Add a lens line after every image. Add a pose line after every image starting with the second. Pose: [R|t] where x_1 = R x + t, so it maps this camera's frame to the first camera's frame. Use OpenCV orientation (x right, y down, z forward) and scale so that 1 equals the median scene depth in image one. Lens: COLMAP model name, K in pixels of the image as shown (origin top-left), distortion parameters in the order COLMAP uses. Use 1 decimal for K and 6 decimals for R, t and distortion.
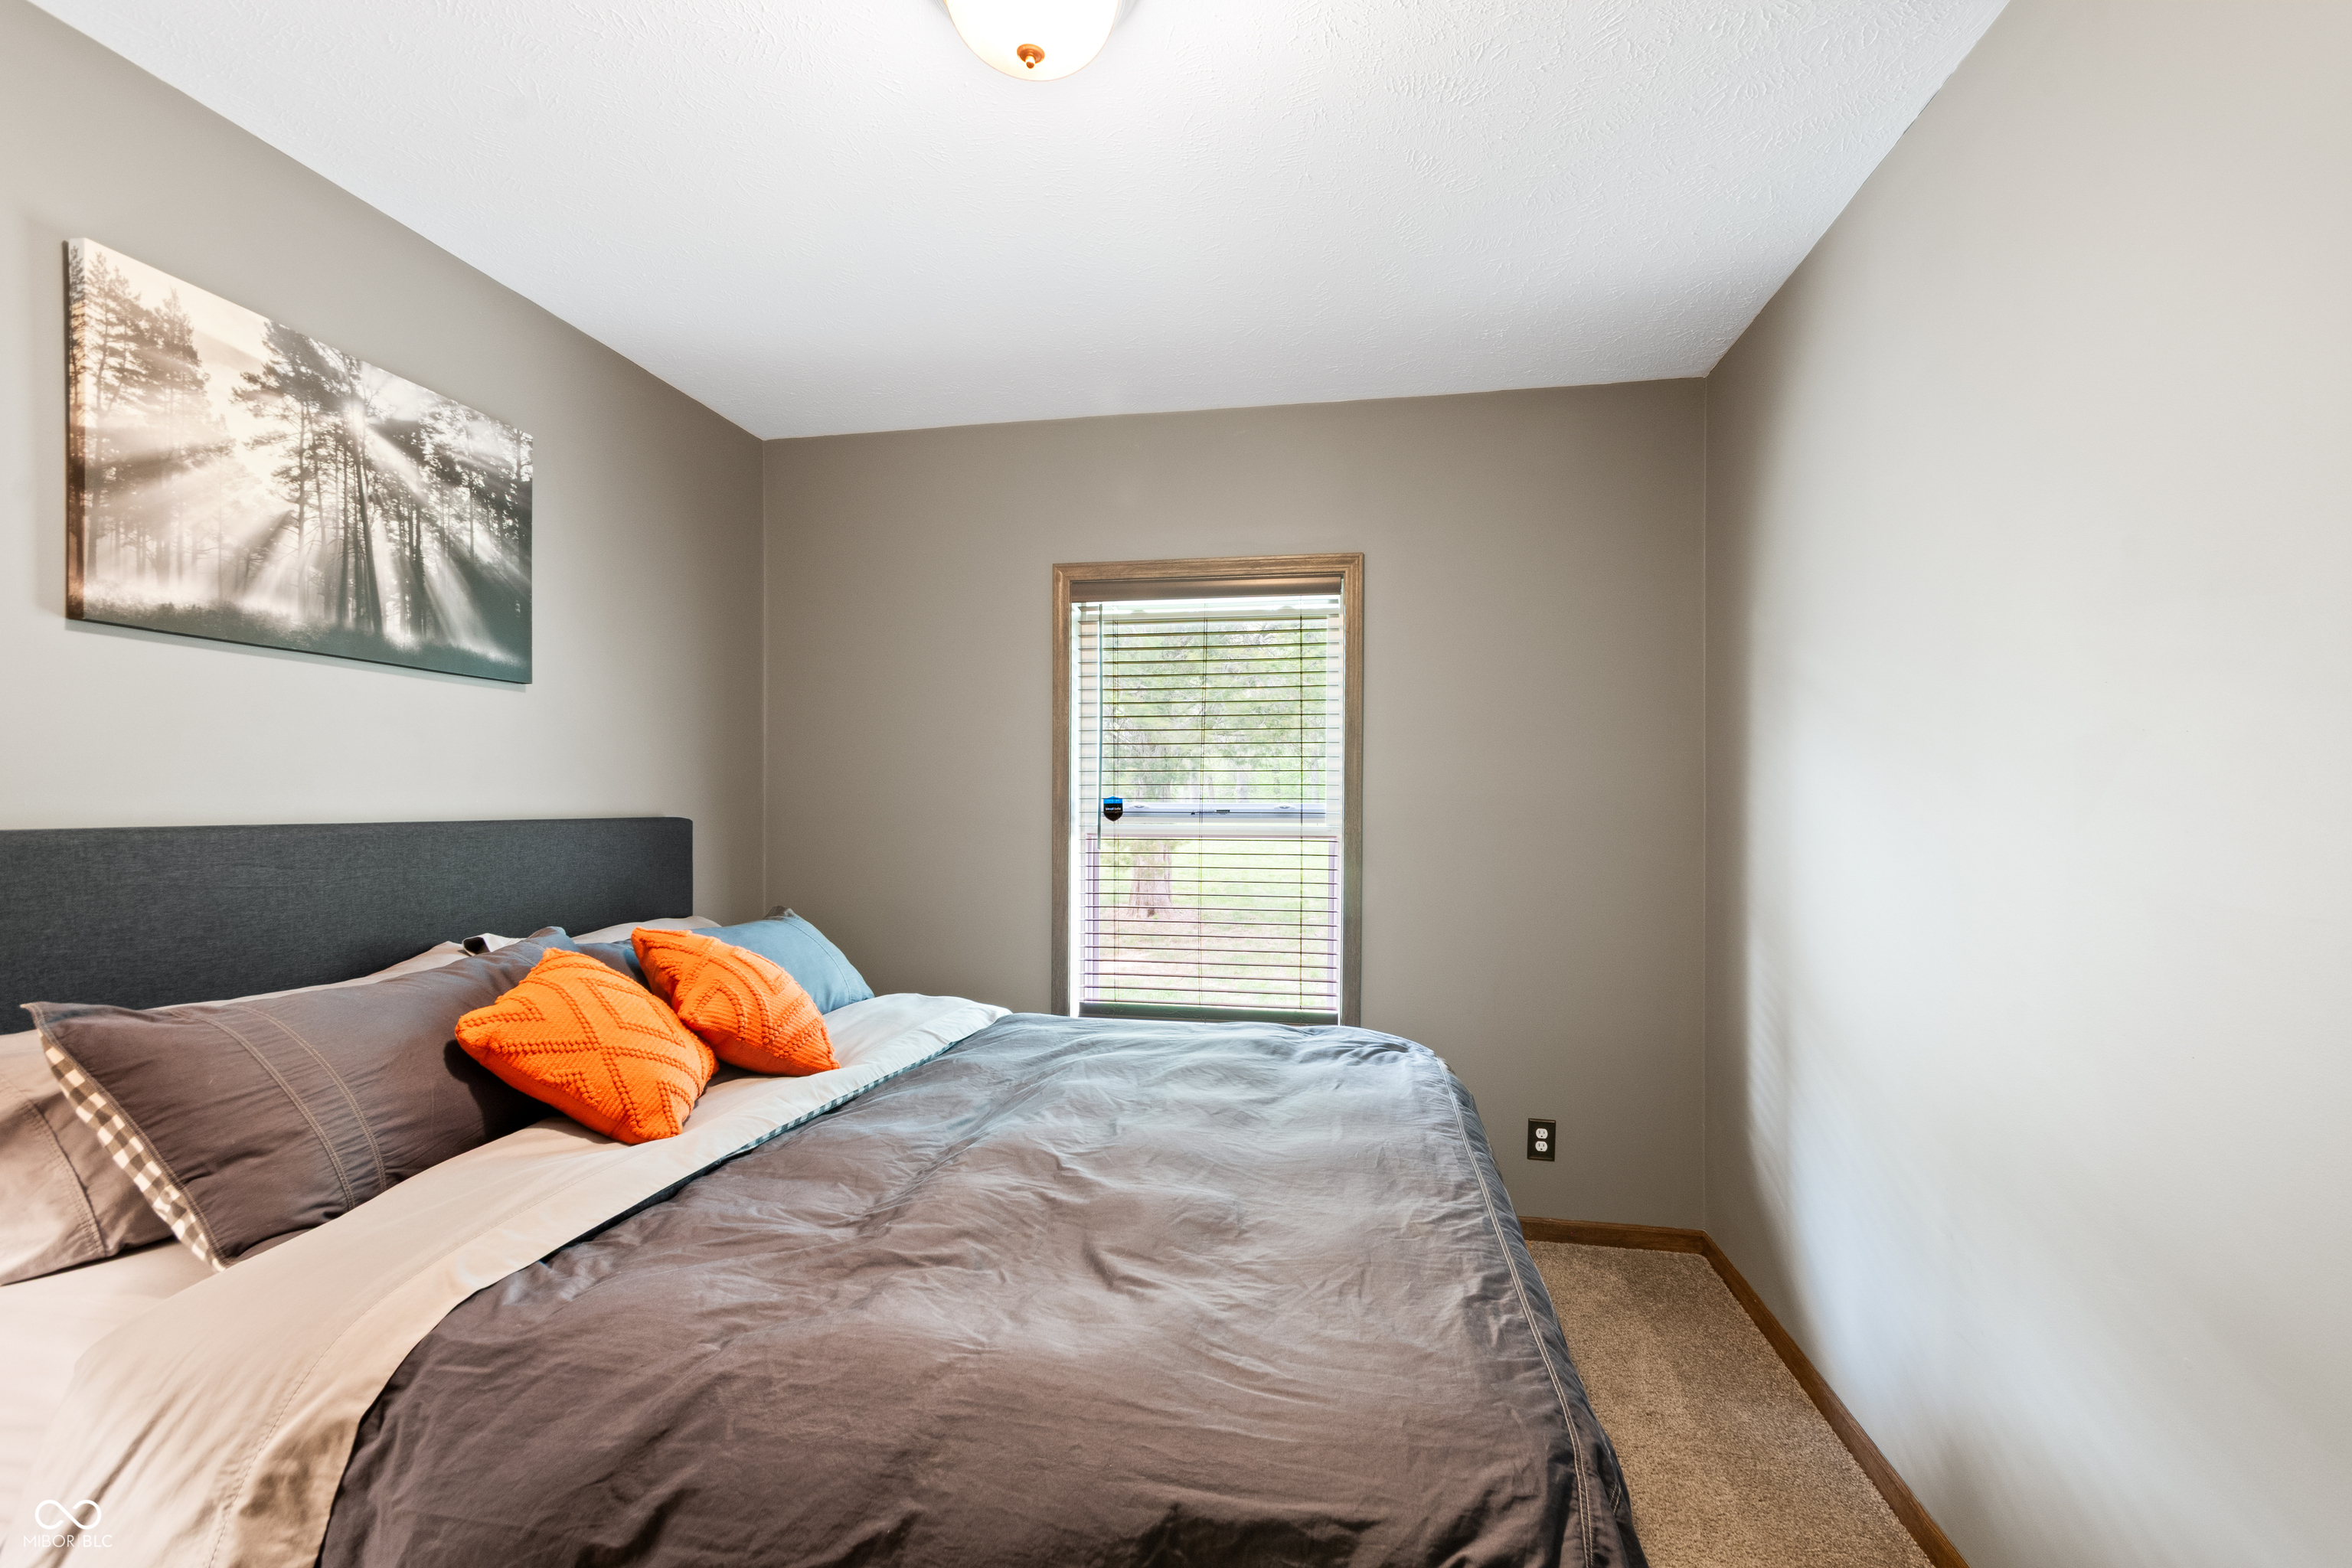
lens RADIAL K [[1040.7, 0, 1173.2], [0, 1040.7, 793.5], [0, 0, 1]] dist [0.009250, -0.006108]
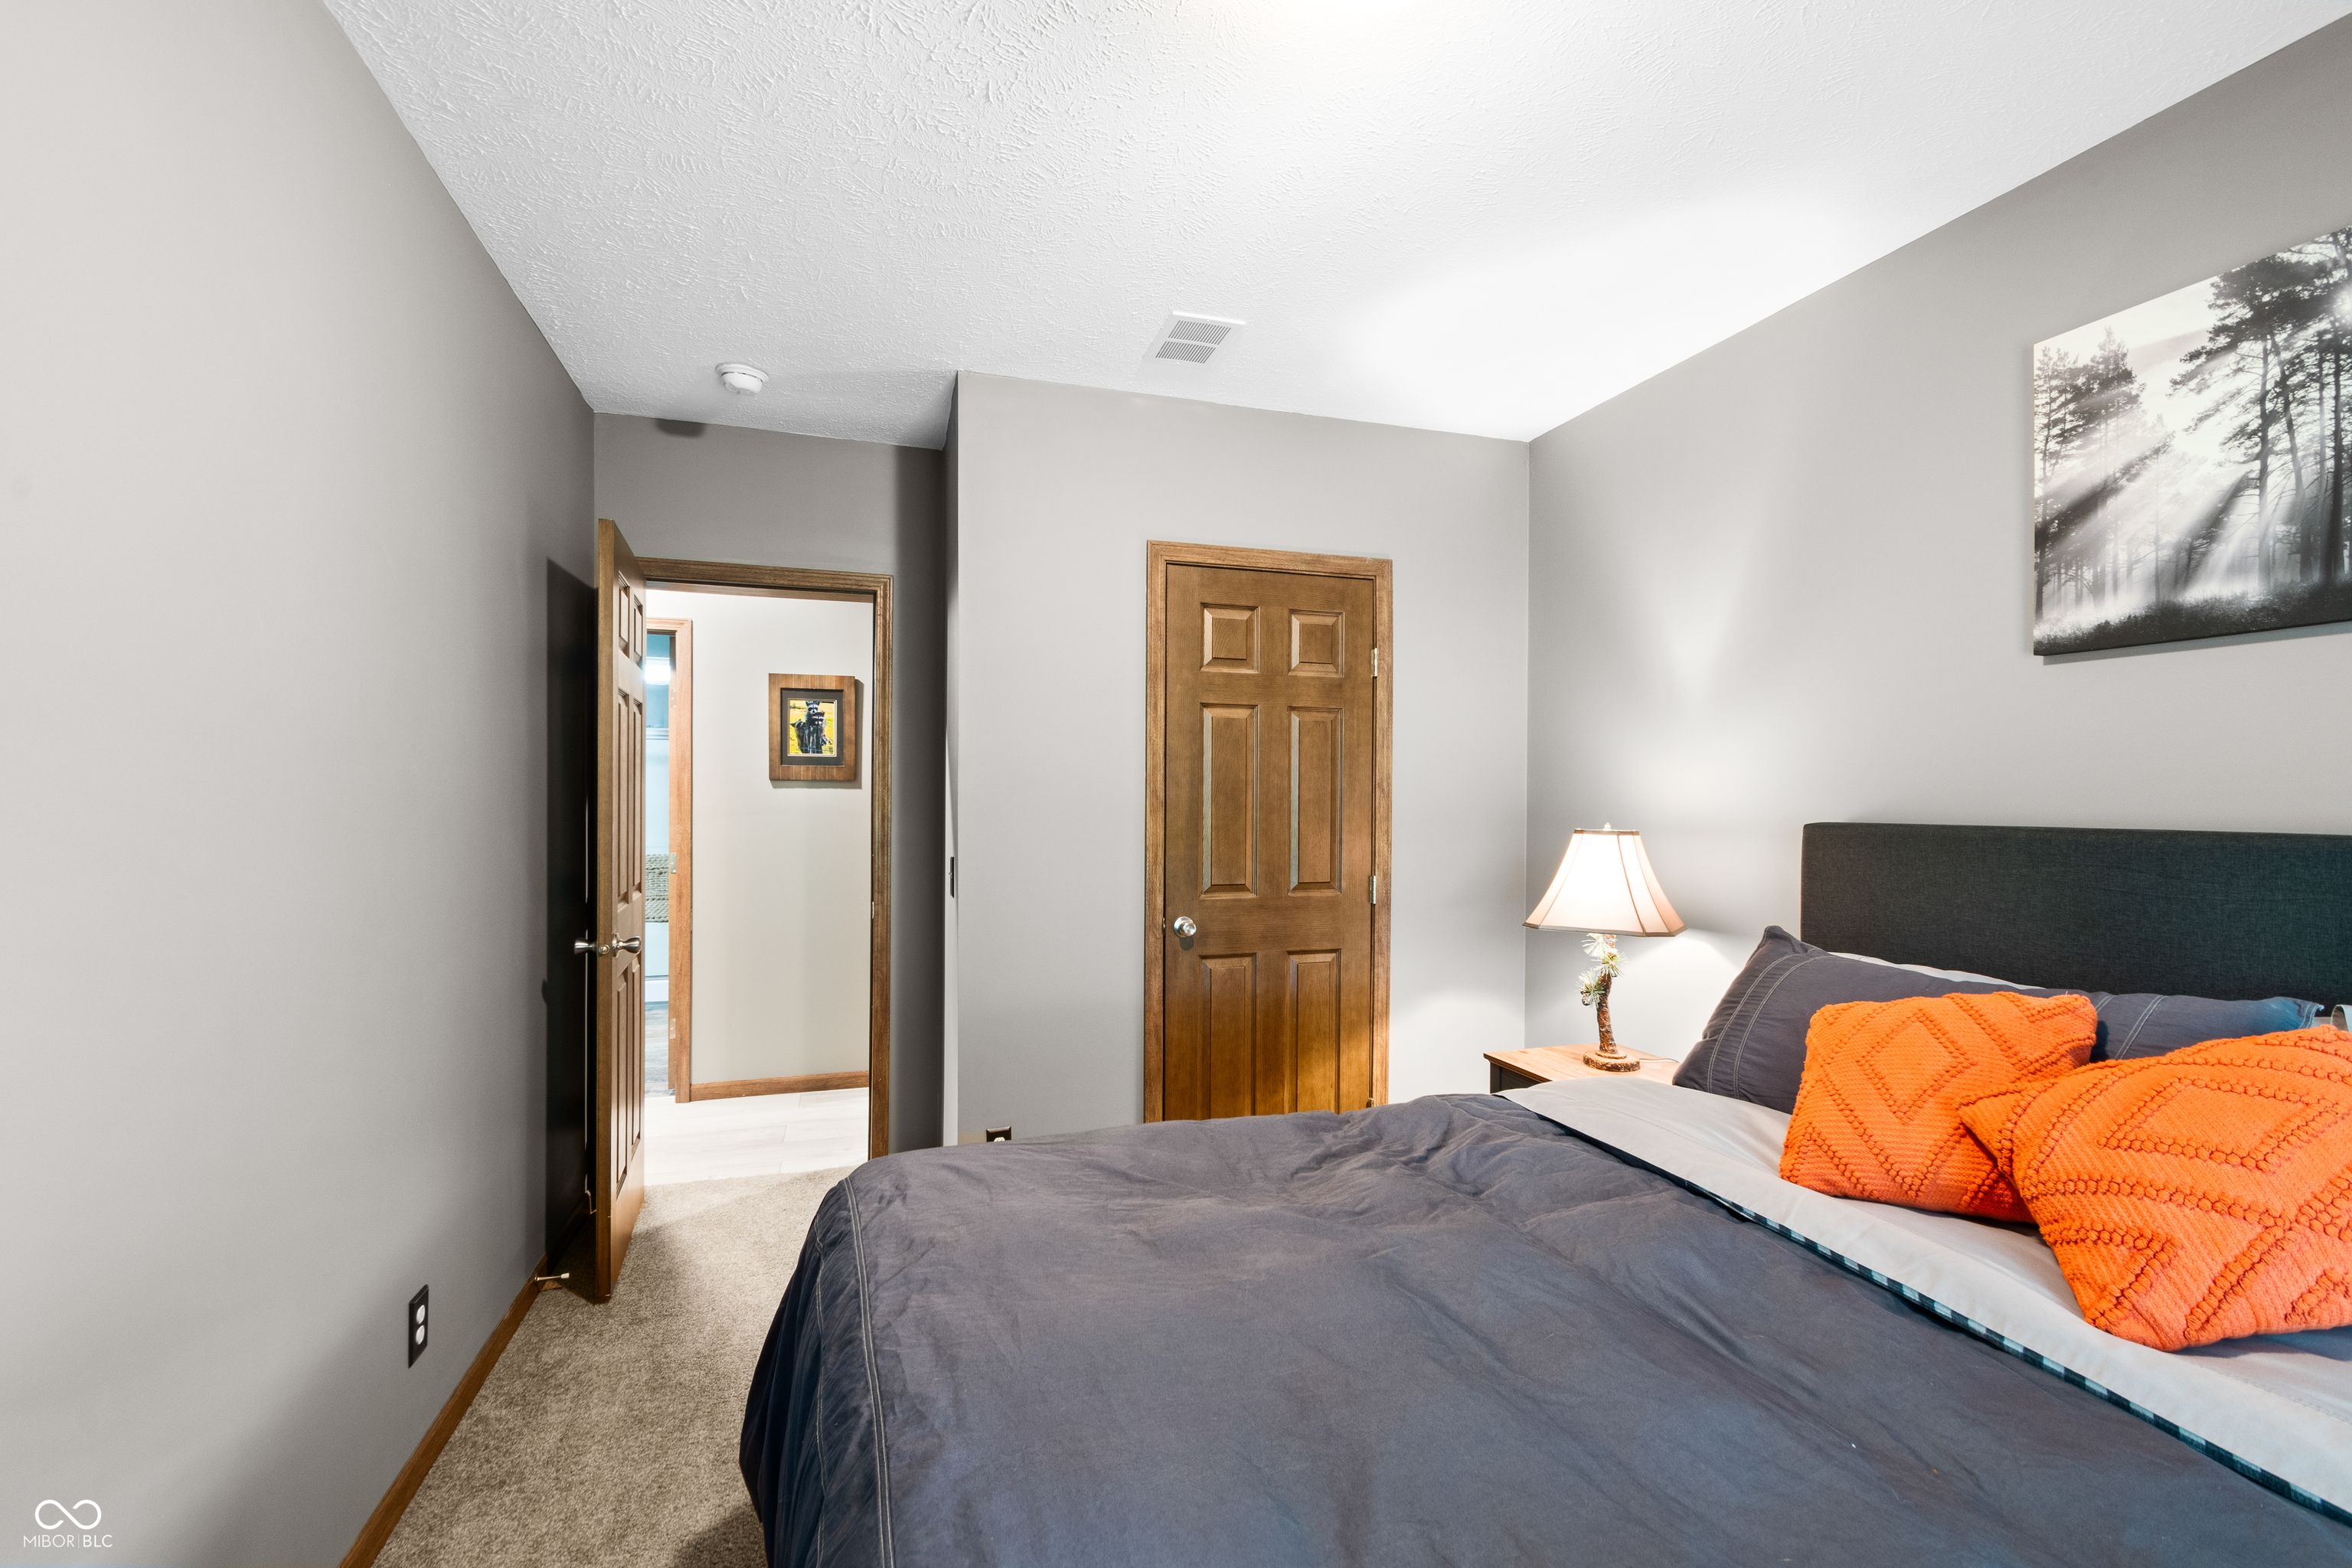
lens RADIAL K [[1040.7, 0, 1172.6], [0, 1040.7, 793.7], [0, 0, 1]] dist [0.009250, -0.006108]
pose [[-0.881478, -0.005195, -0.472196, 0.371902], [0.000504, 0.999929, -0.011943, 0.007649], [0.472224, -0.010765, -0.881413, 1.401689]]
